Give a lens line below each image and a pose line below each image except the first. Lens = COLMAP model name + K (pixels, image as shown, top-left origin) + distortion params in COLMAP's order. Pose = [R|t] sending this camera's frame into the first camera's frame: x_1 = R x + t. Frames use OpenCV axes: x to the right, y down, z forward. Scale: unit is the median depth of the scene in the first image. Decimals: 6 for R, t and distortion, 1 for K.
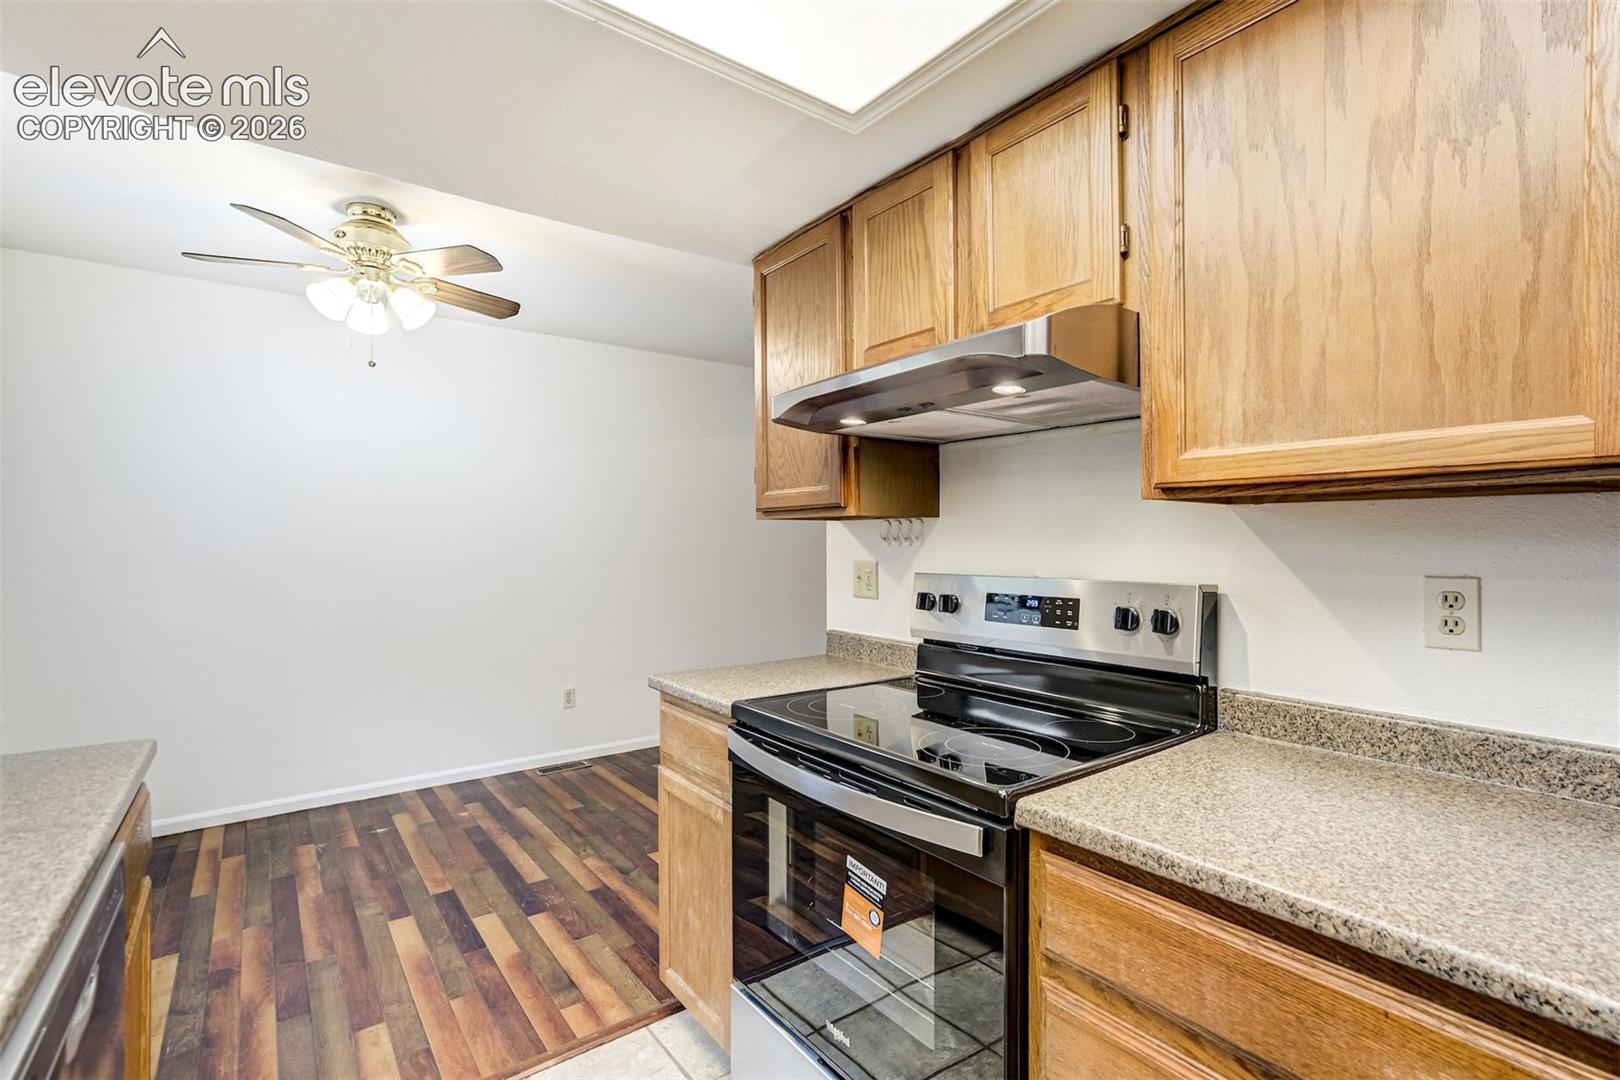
lens RADIAL K [[750.8, 0, 831.3], [0, 750.8, 540.3], [0, 0, 1]] dist [-0.039992, 0.022450]
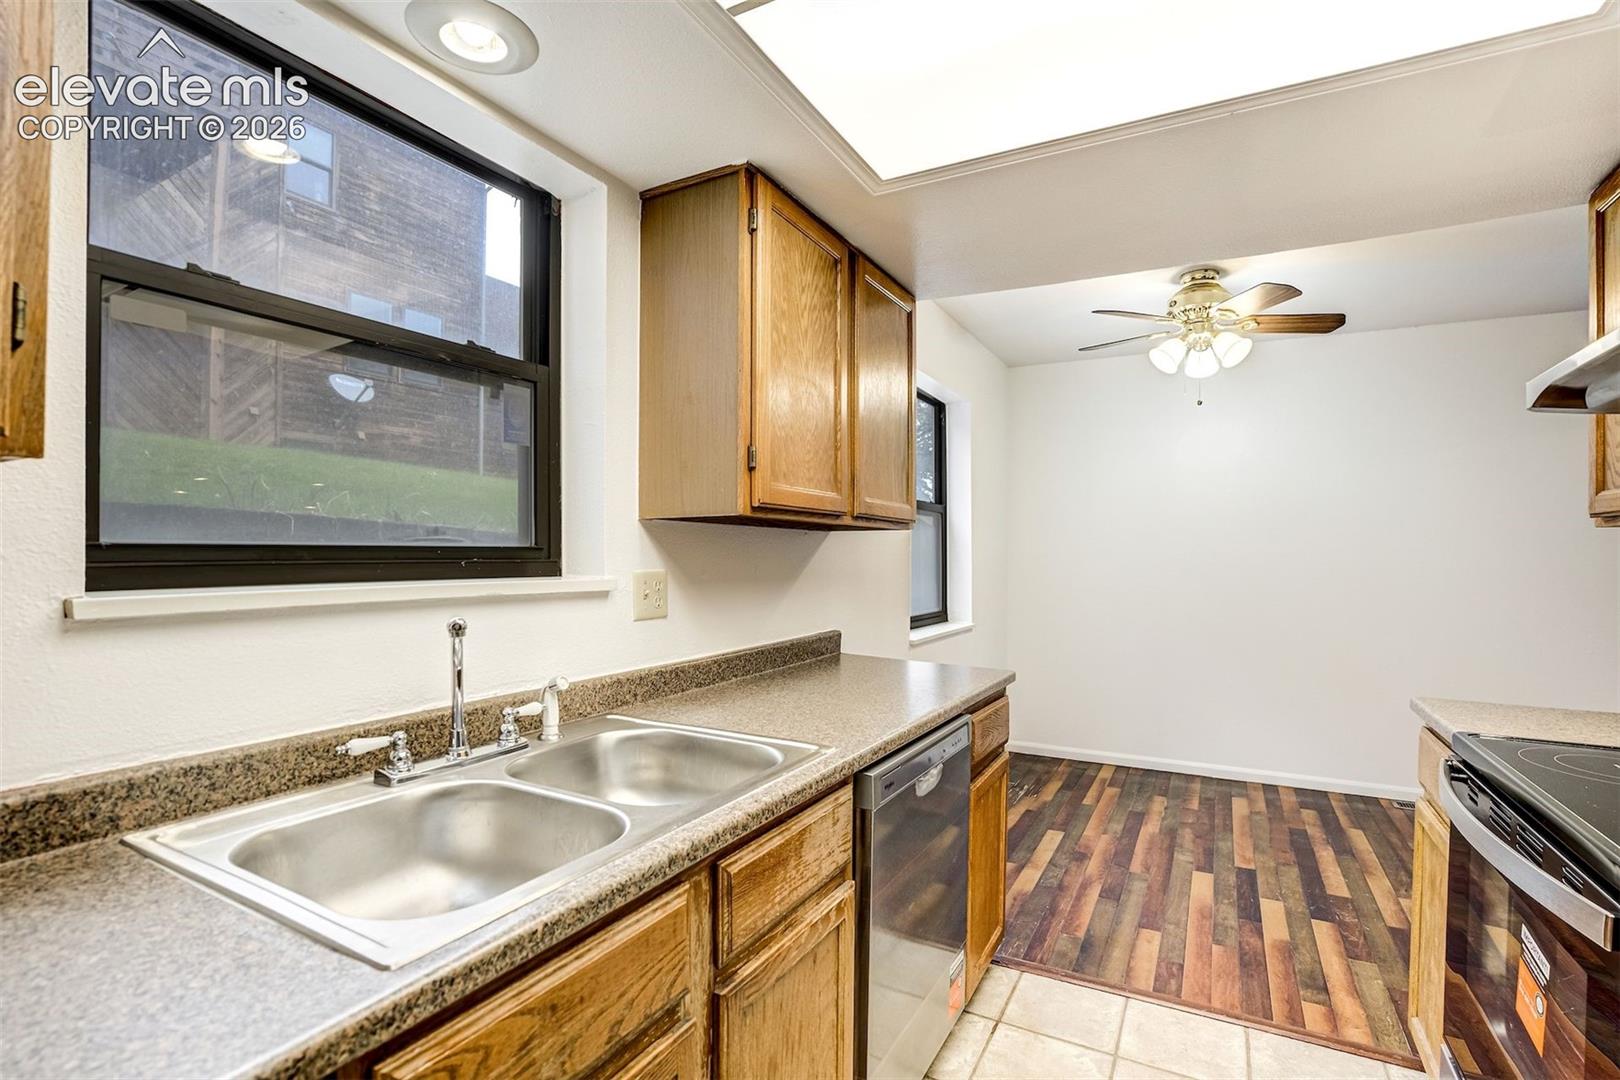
lens RADIAL K [[750.8, 0, 831.3], [0, 750.8, 540.3], [0, 0, 1]] dist [-0.039992, 0.022450]
pose [[0.417473, -0.004752, -0.908677, 0.248441], [-0.011494, 0.999879, -0.010510, 0.002821], [0.908616, 0.014832, 0.417368, -0.039457]]
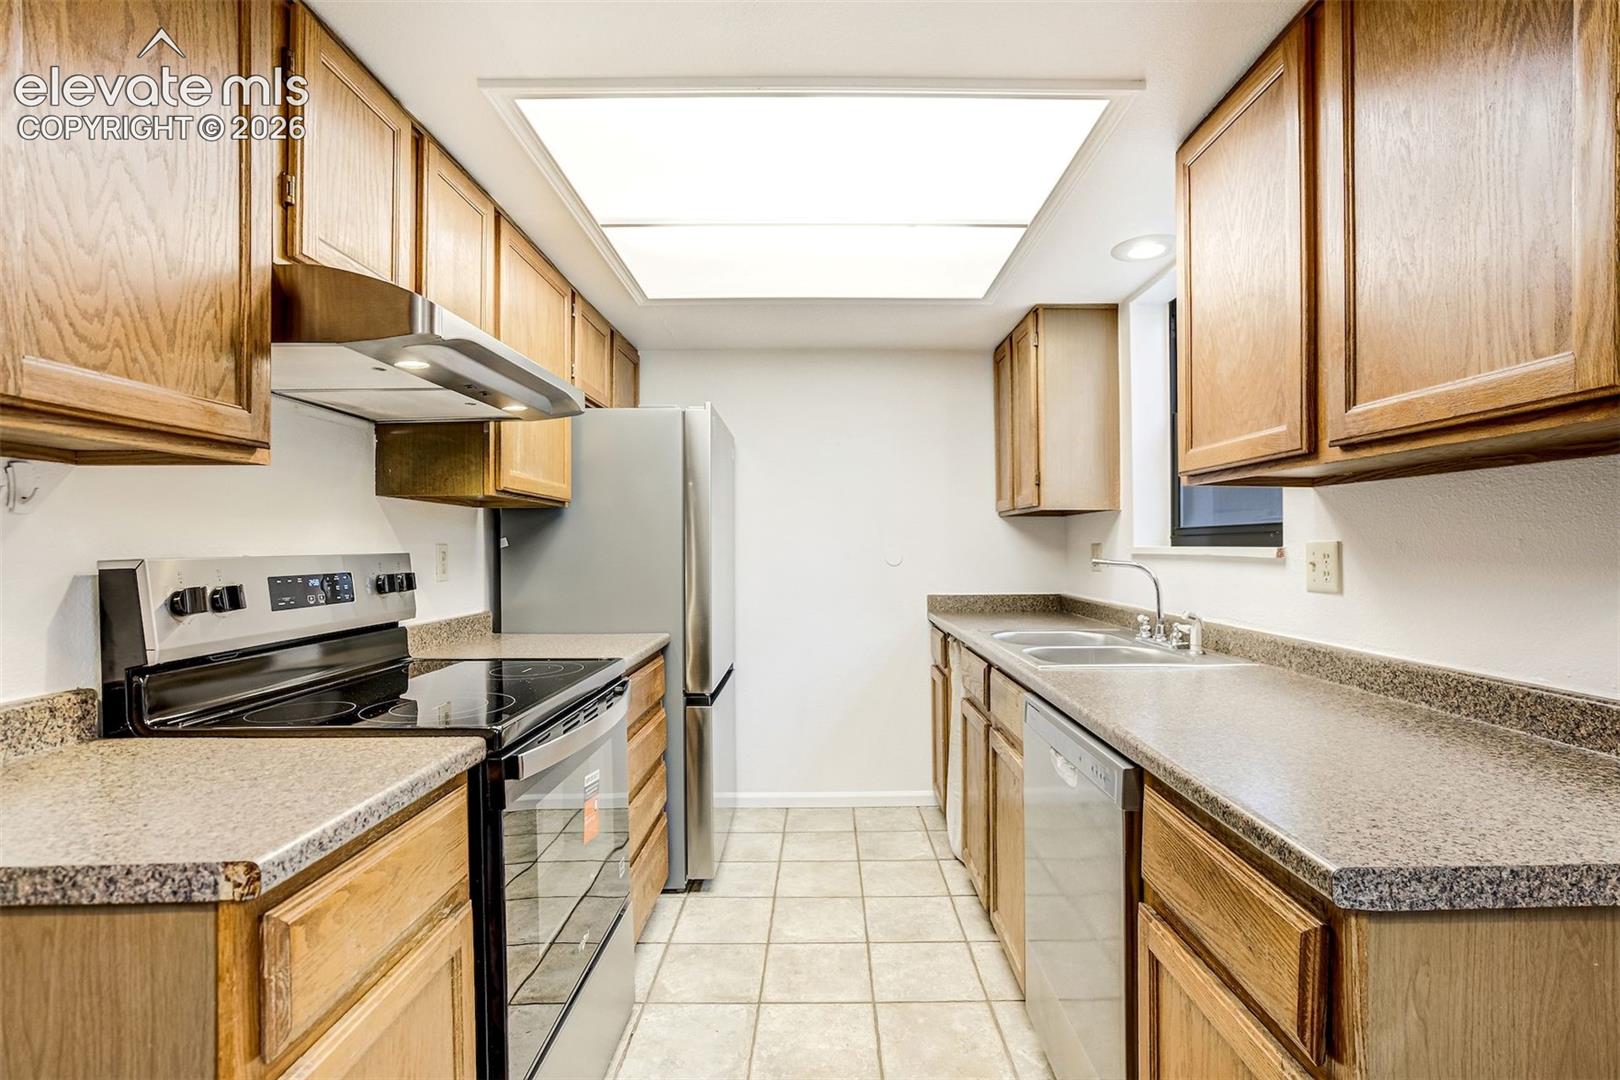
lens RADIAL K [[750.8, 0, 831.3], [0, 750.8, 540.3], [0, 0, 1]] dist [-0.039992, 0.022450]
pose [[-0.805280, 0.011203, 0.592789, -0.525849], [0.005604, 0.999921, -0.011283, 0.031163], [-0.592869, -0.005764, -0.805279, 0.912469]]
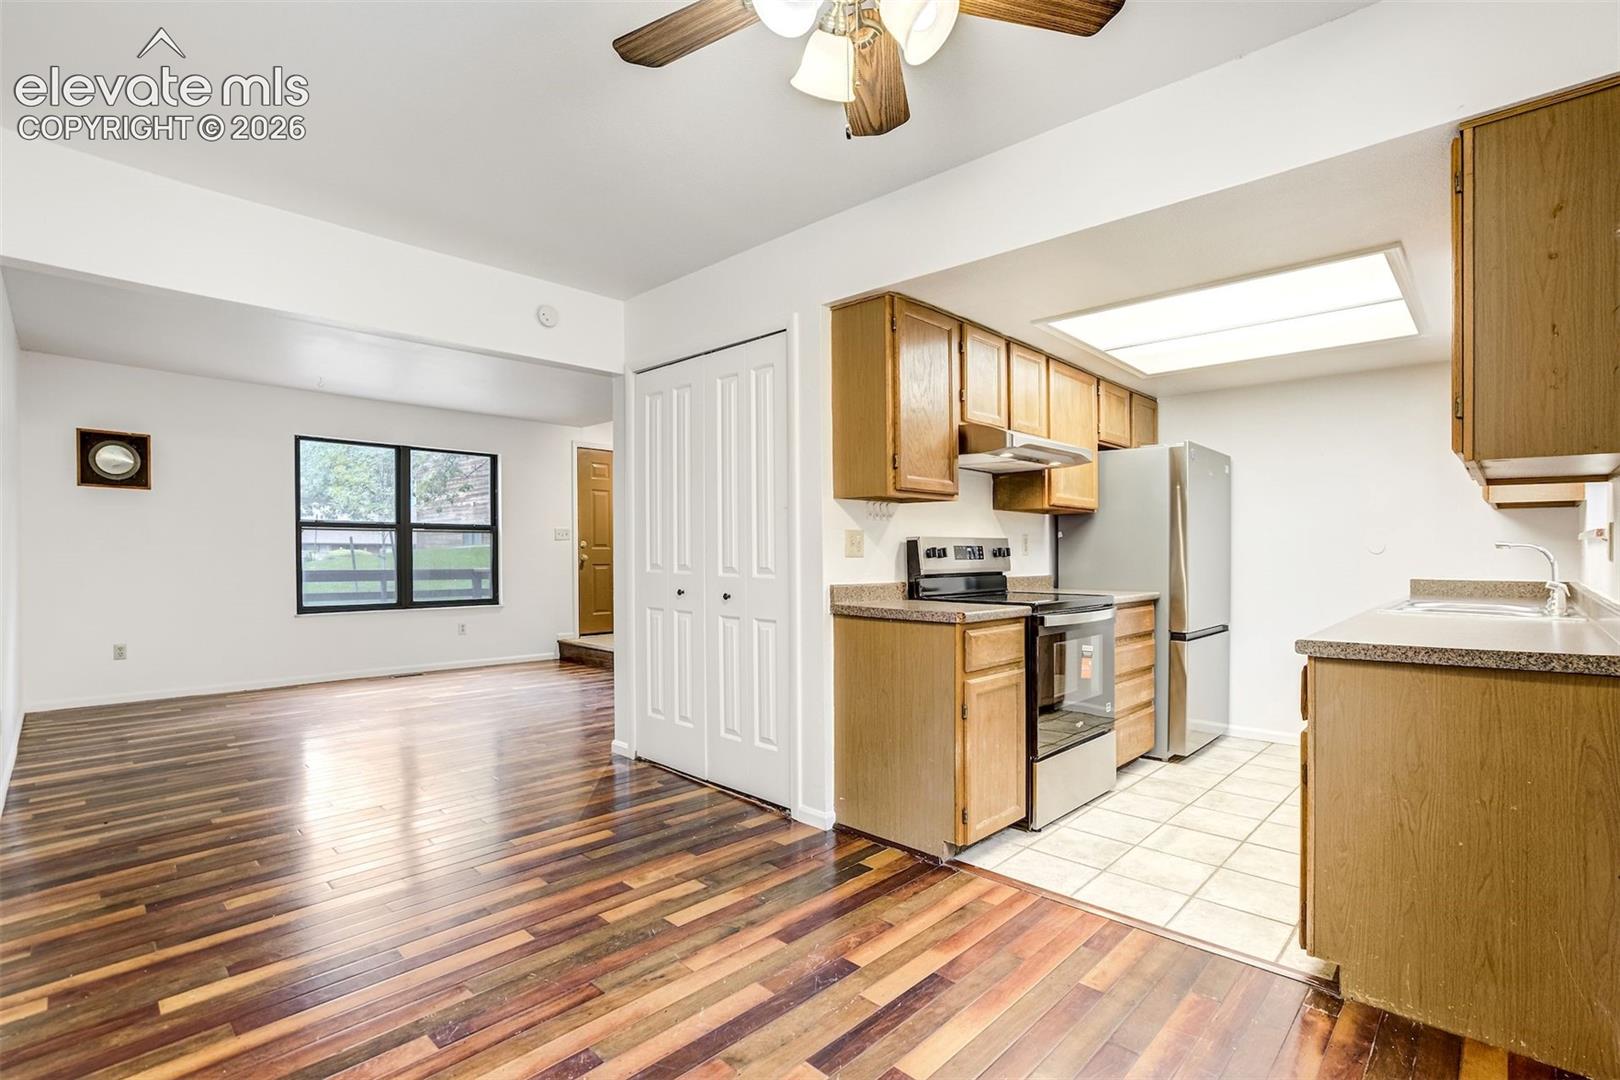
lens RADIAL K [[794.8, 0, 817.0], [0, 794.8, 564.7], [0, 0, 1]] dist [-0.046096, 0.028862]
pose [[-0.168171, -0.009424, 0.985713, -1.250162], [-0.000983, 0.999955, 0.009392, 0.071801], [-0.985757, 0.000611, -0.168172, 1.209555]]
